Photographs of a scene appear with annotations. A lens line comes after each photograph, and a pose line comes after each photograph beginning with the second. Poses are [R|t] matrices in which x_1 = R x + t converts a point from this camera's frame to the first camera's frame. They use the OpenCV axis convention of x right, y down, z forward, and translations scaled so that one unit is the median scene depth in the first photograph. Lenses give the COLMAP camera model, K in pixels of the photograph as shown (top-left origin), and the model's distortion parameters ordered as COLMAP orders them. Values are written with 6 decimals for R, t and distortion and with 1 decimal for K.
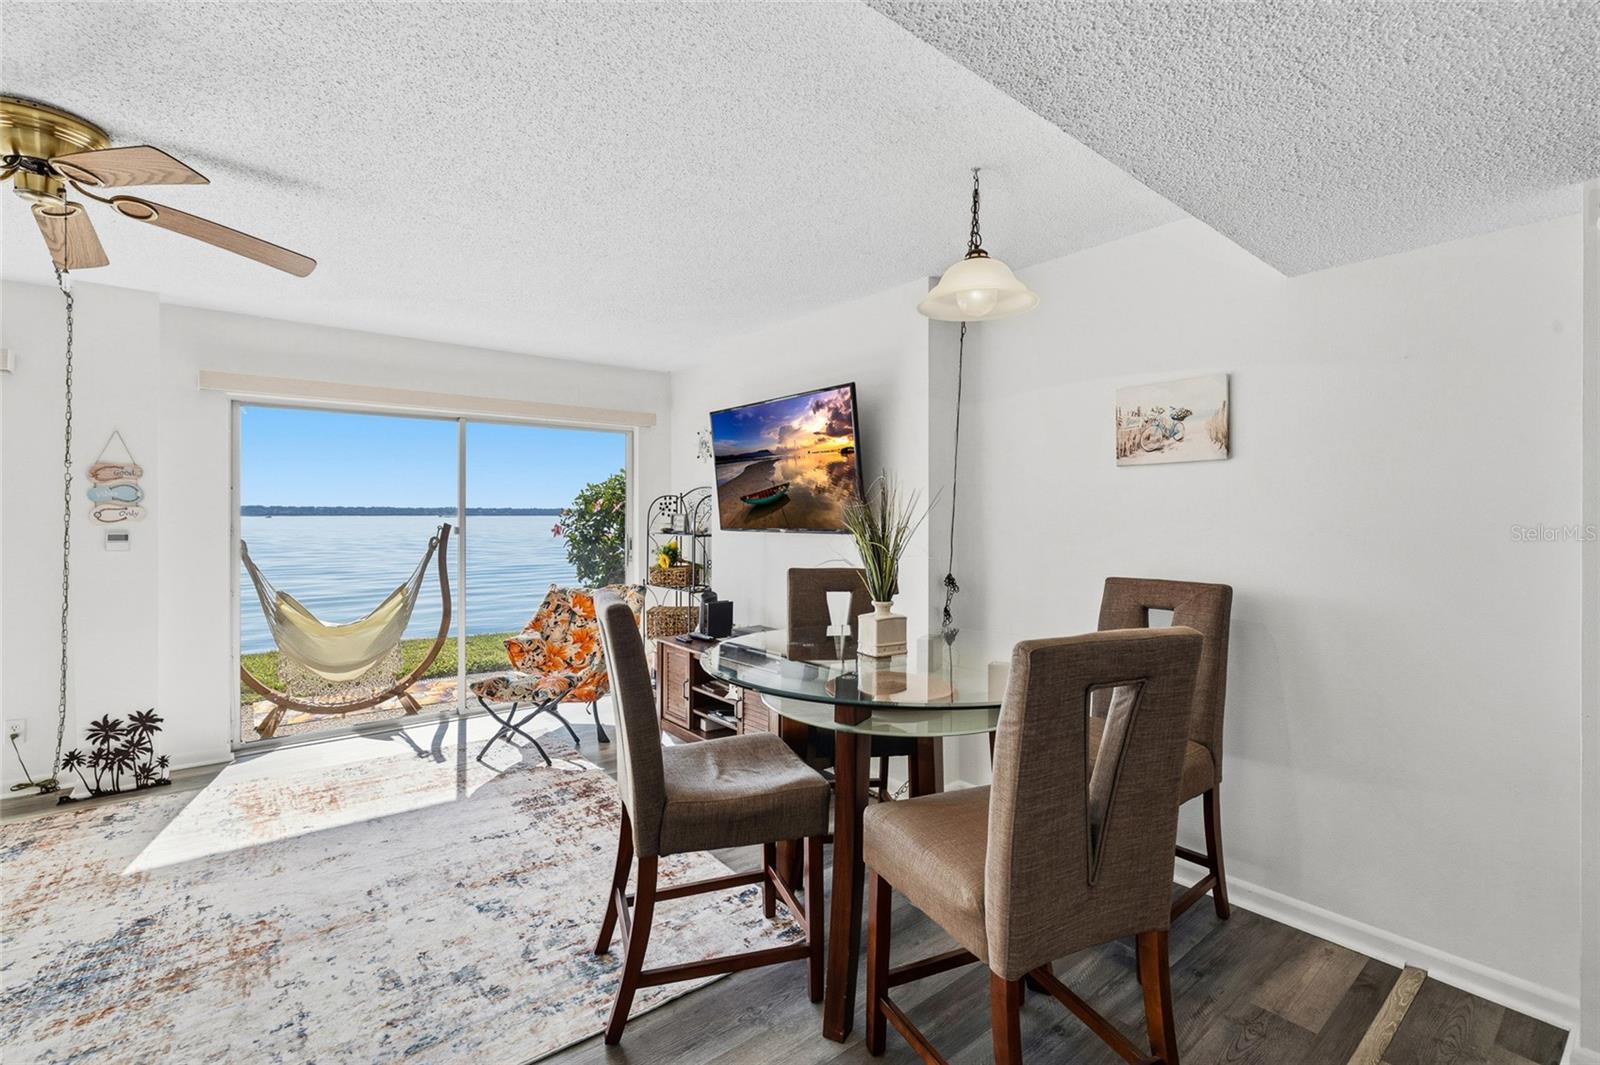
lens RADIAL K [[711.2, 0, 801.9], [0, 711.2, 523.1], [0, 0, 1]] dist [-0.009073, 0.002030]
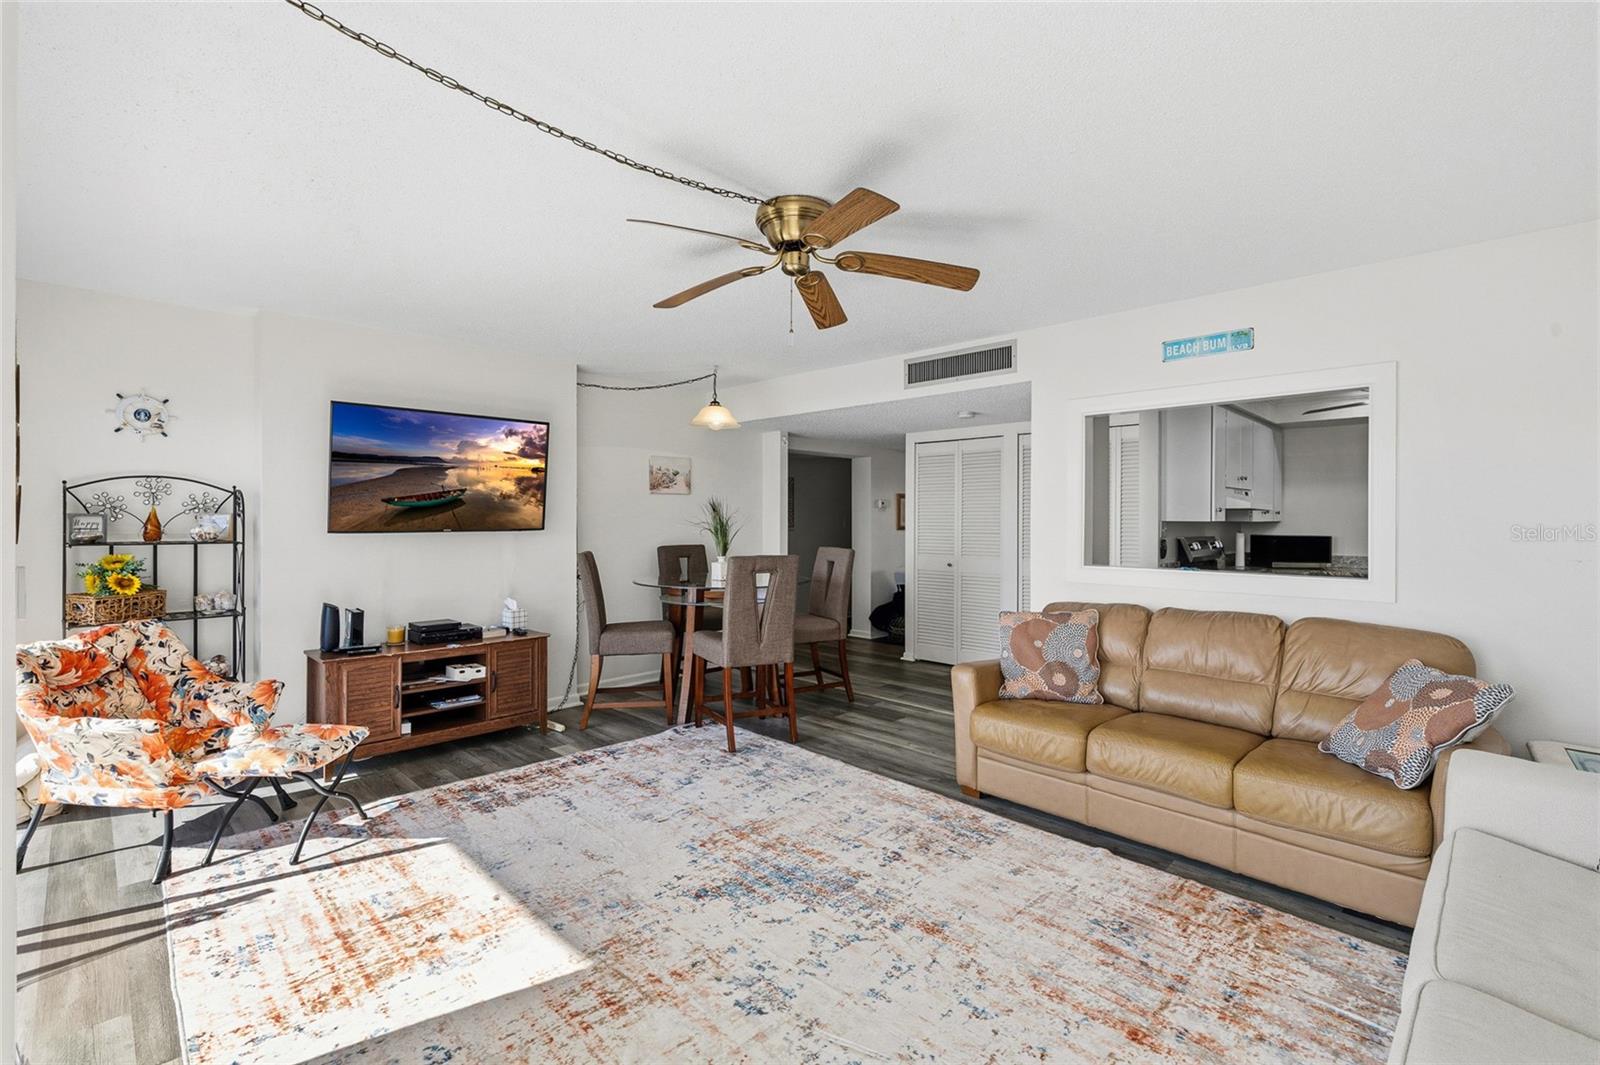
lens RADIAL K [[711.2, 0, 793.6], [0, 711.2, 517.1], [0, 0, 1]] dist [-0.009073, 0.002030]
pose [[-0.102731, -0.001897, 0.994707, -1.391944], [0.011145, 0.999933, 0.003058, -0.009308], [-0.994647, 0.011401, -0.102703, 0.662176]]
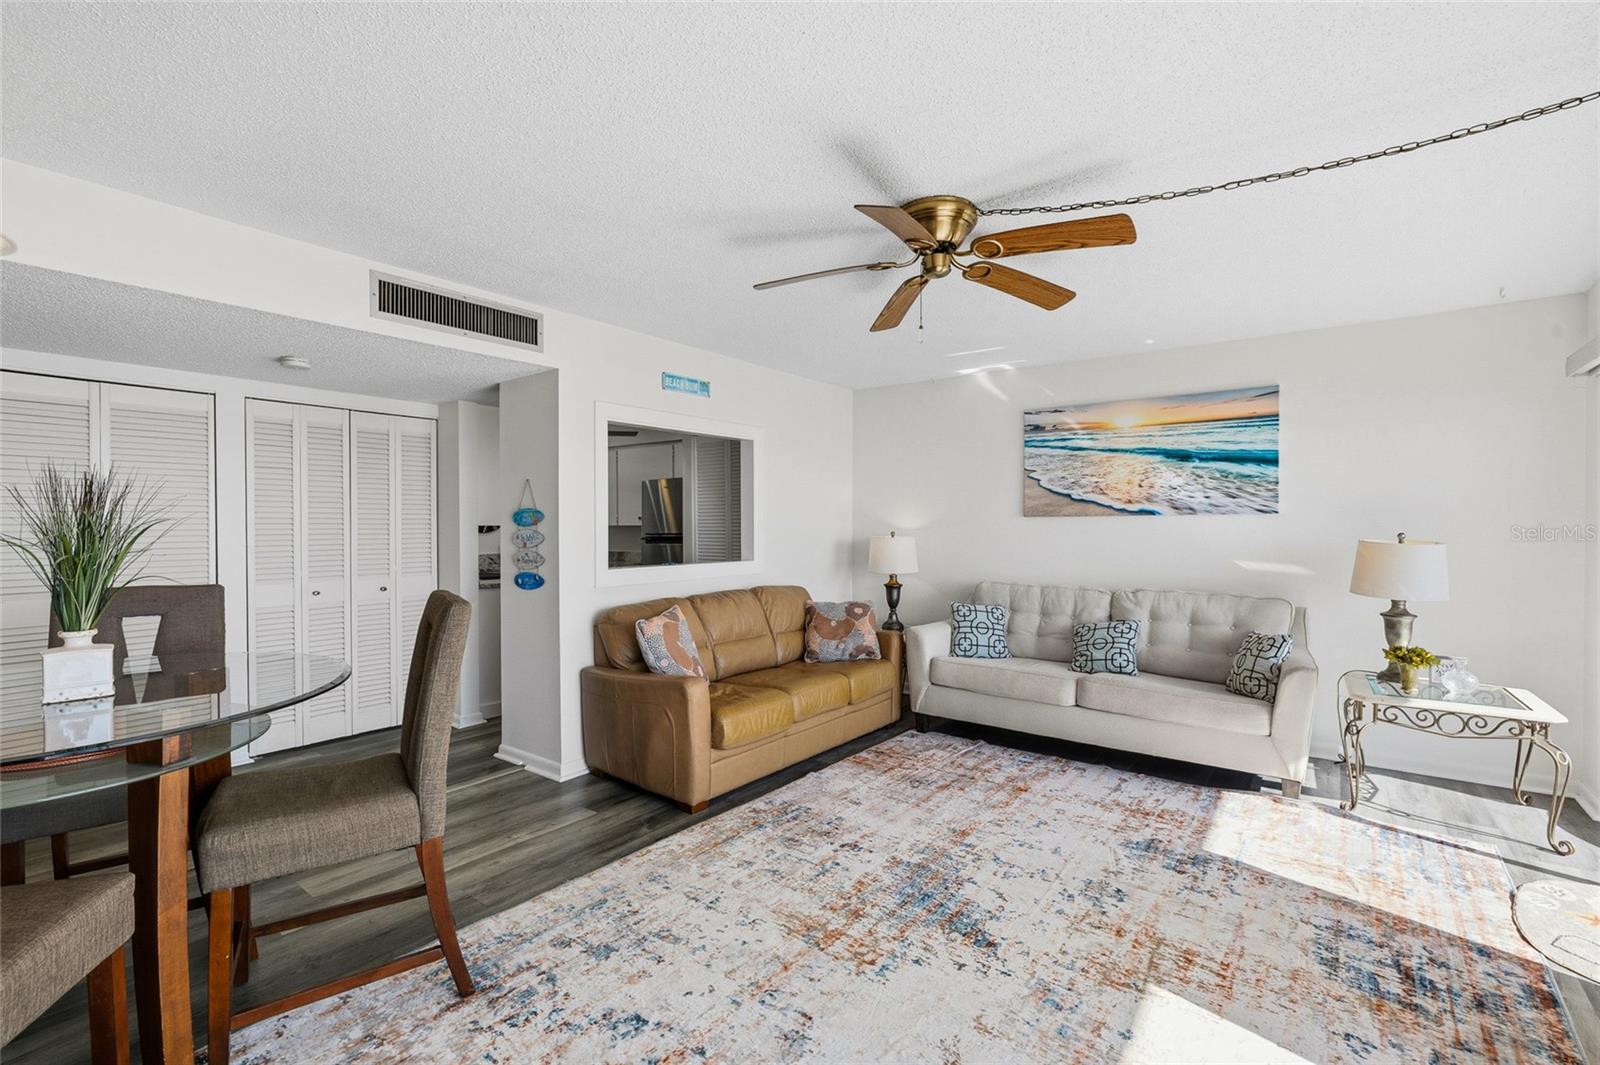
lens RADIAL K [[711.2, 0, 801.6], [0, 711.2, 531.2], [0, 0, 1]] dist [-0.009073, 0.002030]
pose [[-0.971588, 0.002218, -0.236666, -0.316368], [-0.003546, 0.999707, 0.023930, -0.013520], [0.236650, 0.024089, -0.971296, 1.282672]]
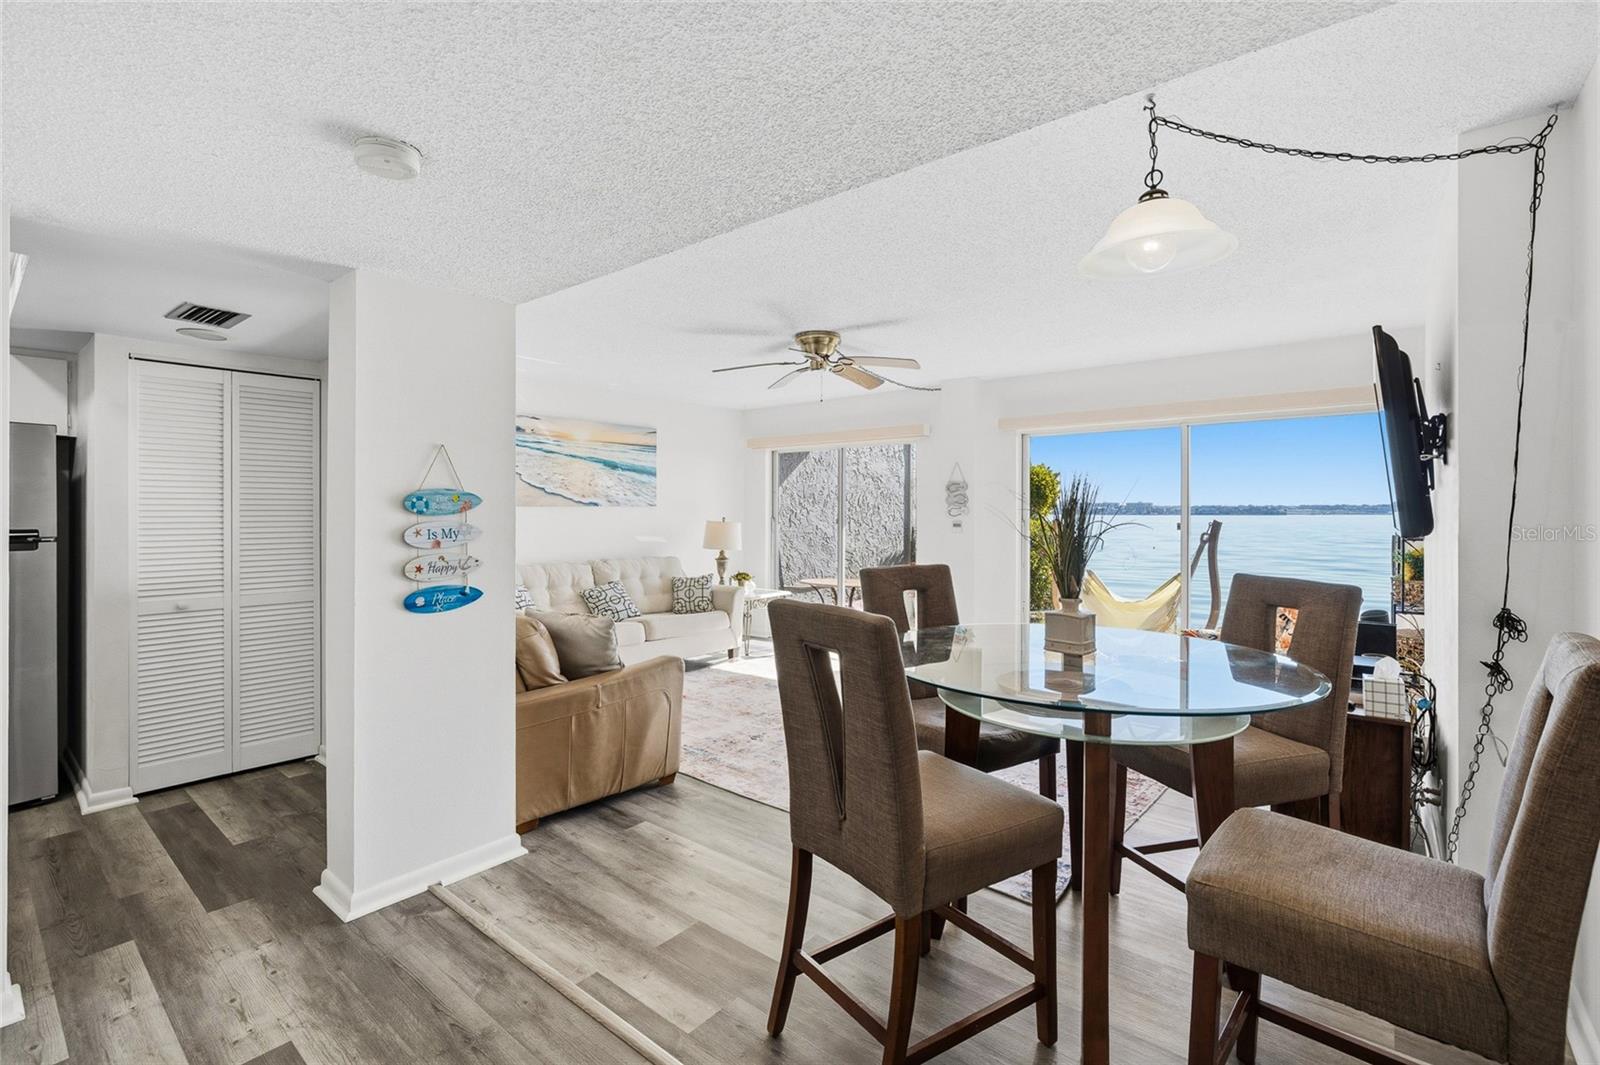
lens RADIAL K [[711.2, 0, 799.7], [0, 711.2, 513.4], [0, 0, 1]] dist [-0.009073, 0.002030]
pose [[0.199165, 0.000468, -0.979966, 0.654976], [-0.014249, 0.999896, -0.002419, 0.001768], [0.979862, 0.014445, 0.199151, 0.286702]]
